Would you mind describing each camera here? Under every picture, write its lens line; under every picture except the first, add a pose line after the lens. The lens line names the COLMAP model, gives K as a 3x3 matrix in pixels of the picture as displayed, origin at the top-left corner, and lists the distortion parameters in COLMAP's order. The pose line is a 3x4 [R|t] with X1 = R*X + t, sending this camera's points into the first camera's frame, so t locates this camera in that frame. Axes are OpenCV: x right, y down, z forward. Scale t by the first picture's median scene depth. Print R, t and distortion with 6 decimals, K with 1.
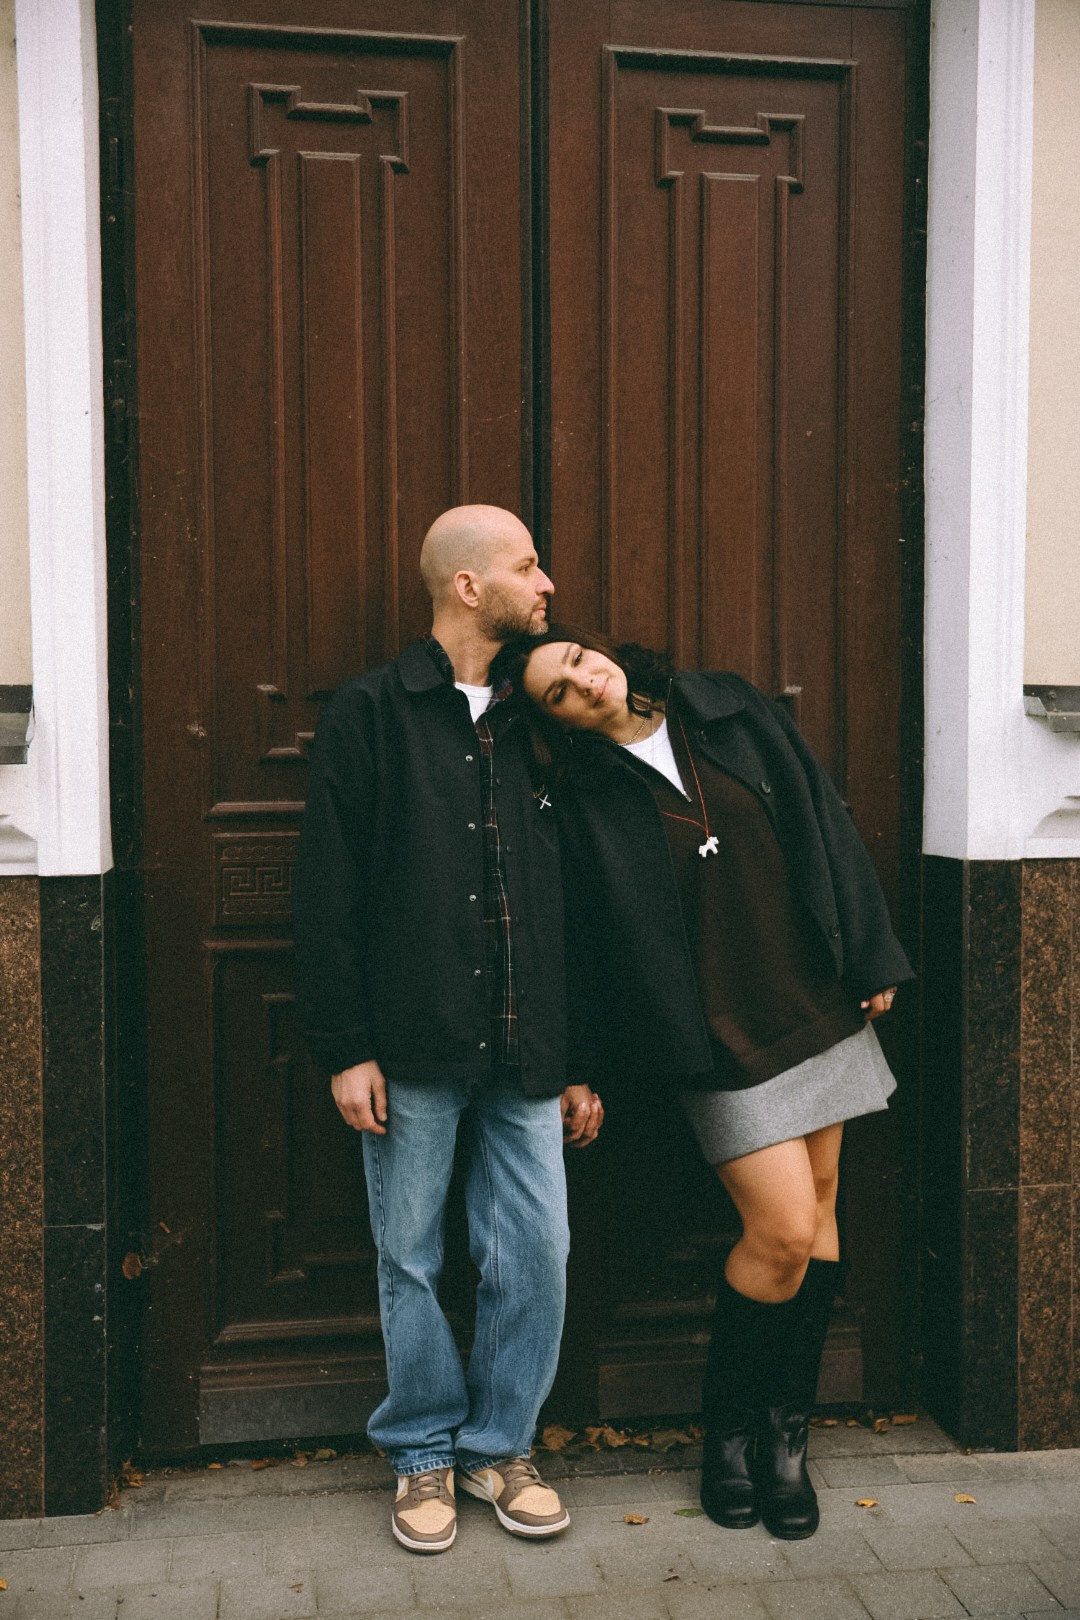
lens RADIAL K [[1804.5, 0, 540.0], [0, 1804.5, 810.0], [0, 0, 1]] dist [0.029357, 0.013817]
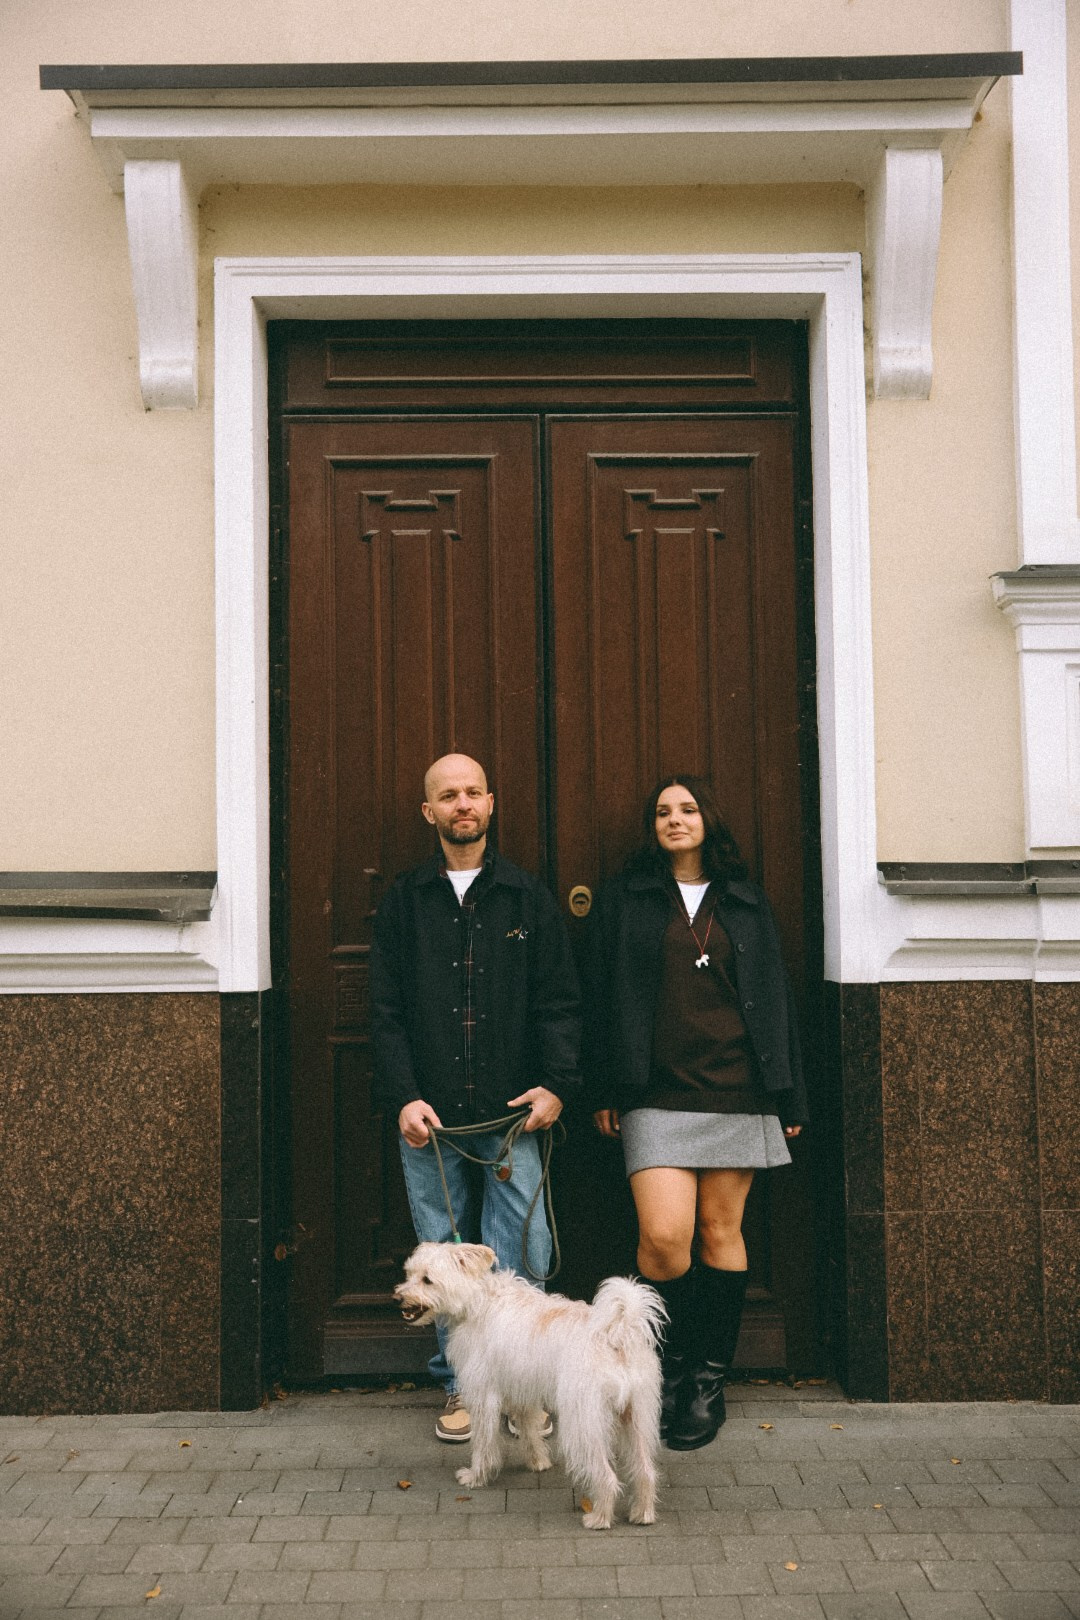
lens RADIAL K [[1613.0, 0, 540.0], [0, 1613.0, 810.0], [0, 0, 1]] dist [0.000381, 0.016129]
pose [[0.990356, -0.016316, -0.137583, 0.179673], [0.003250, 0.995504, -0.094660, 0.011319], [0.138509, 0.093300, 0.985957, -0.334408]]
